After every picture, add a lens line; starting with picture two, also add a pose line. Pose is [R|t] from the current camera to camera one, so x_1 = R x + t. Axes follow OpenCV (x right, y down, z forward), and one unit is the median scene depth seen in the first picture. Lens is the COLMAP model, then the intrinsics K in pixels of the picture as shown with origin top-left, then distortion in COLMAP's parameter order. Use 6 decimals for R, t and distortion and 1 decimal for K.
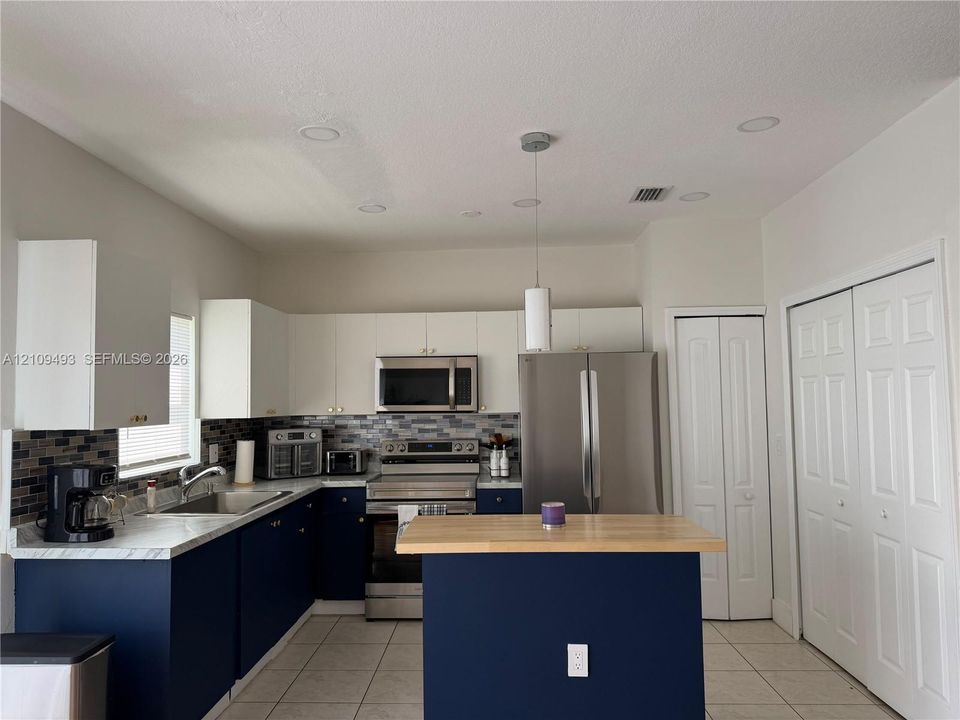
lens RADIAL K [[672.8, 0, 480.0], [0, 672.8, 360.0], [0, 0, 1]] dist [0.106022, -0.128937]
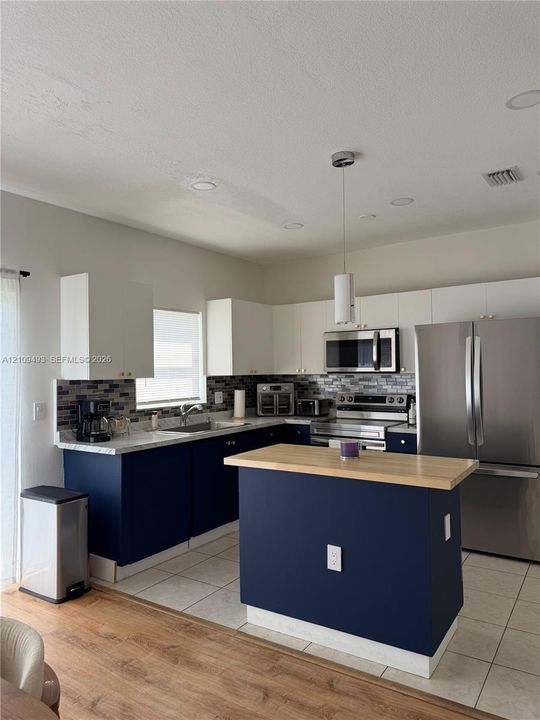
lens RADIAL K [[504.6, 0, 279.5], [0, 504.6, 362.7], [0, 0, 1]] dist [0.106022, -0.128937]
pose [[0.856816, -0.008516, -0.515552, 0.306357], [0.035481, 0.998467, 0.042475, 0.010307], [0.514400, -0.054686, 0.855805, 0.068543]]
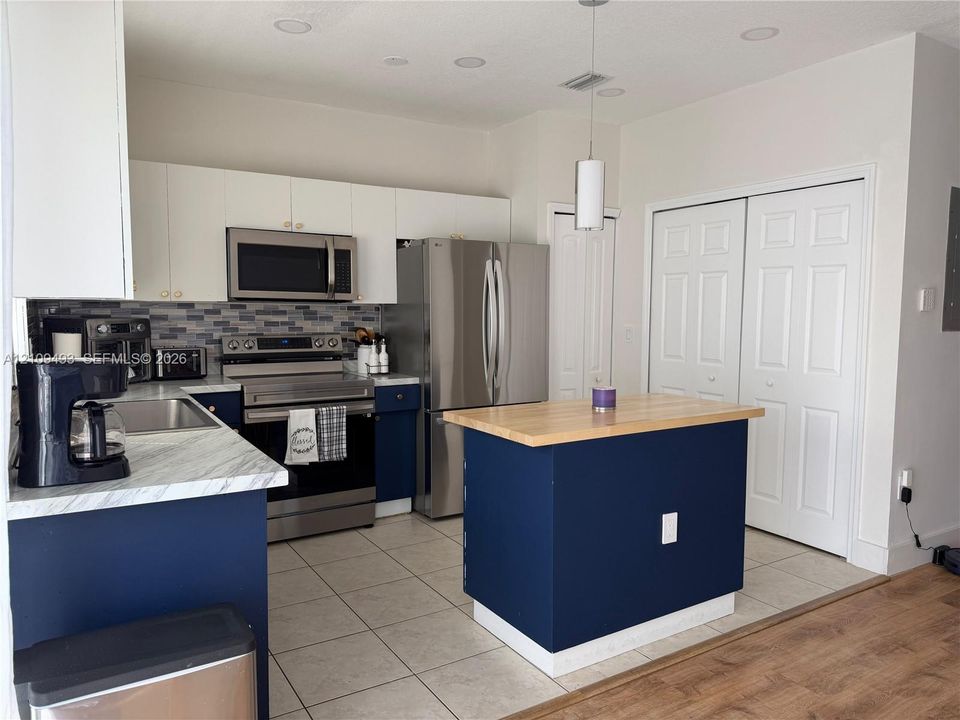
lens RADIAL K [[672.8, 0, 480.0], [0, 672.8, 360.0], [0, 0, 1]] dist [0.106022, -0.128937]
pose [[0.827253, -0.026588, 0.561200, -0.369814], [-0.050157, 0.991396, 0.120906, 0.038685], [-0.559586, -0.128168, 0.818802, 0.185145]]
